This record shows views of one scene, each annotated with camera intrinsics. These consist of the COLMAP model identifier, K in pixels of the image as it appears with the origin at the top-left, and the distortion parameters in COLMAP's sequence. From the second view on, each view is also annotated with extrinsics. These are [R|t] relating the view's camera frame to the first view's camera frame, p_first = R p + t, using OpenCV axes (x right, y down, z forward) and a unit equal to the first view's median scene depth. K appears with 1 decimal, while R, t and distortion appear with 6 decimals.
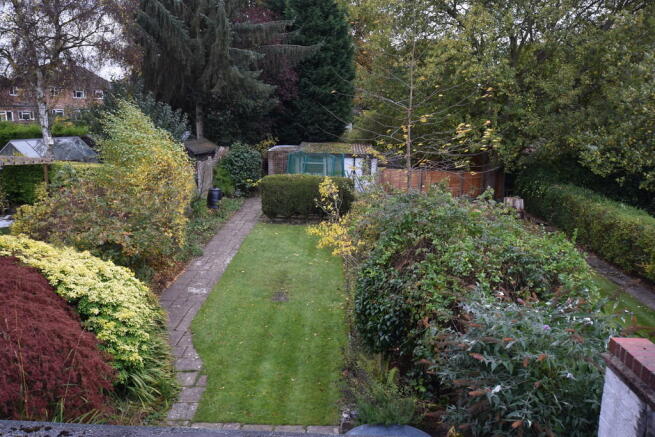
lens RADIAL K [[568.8, 0, 327.3], [0, 568.8, 218.7], [0, 0, 1]] dist [0.043508, 0.003068]
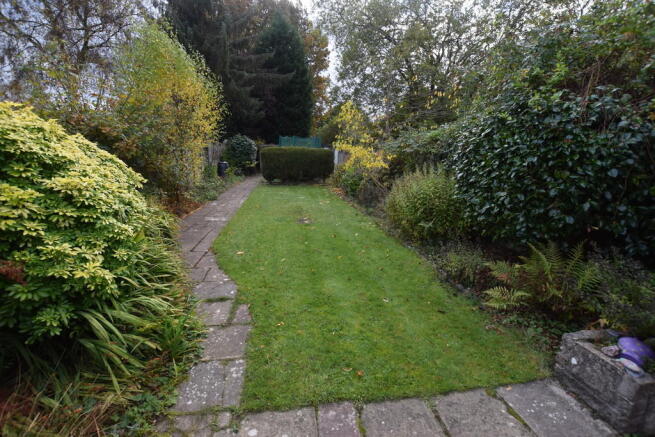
lens RADIAL K [[299.1, 0, 328.2], [0, 299.1, 217.9], [0, 0, 1]] dist [-0.023497, -0.000650]
pose [[0.985668, -0.038604, 0.164221, -0.189784], [0.039963, 0.999189, -0.004975, 0.203019], [-0.163896, 0.011467, 0.986411, 0.729719]]
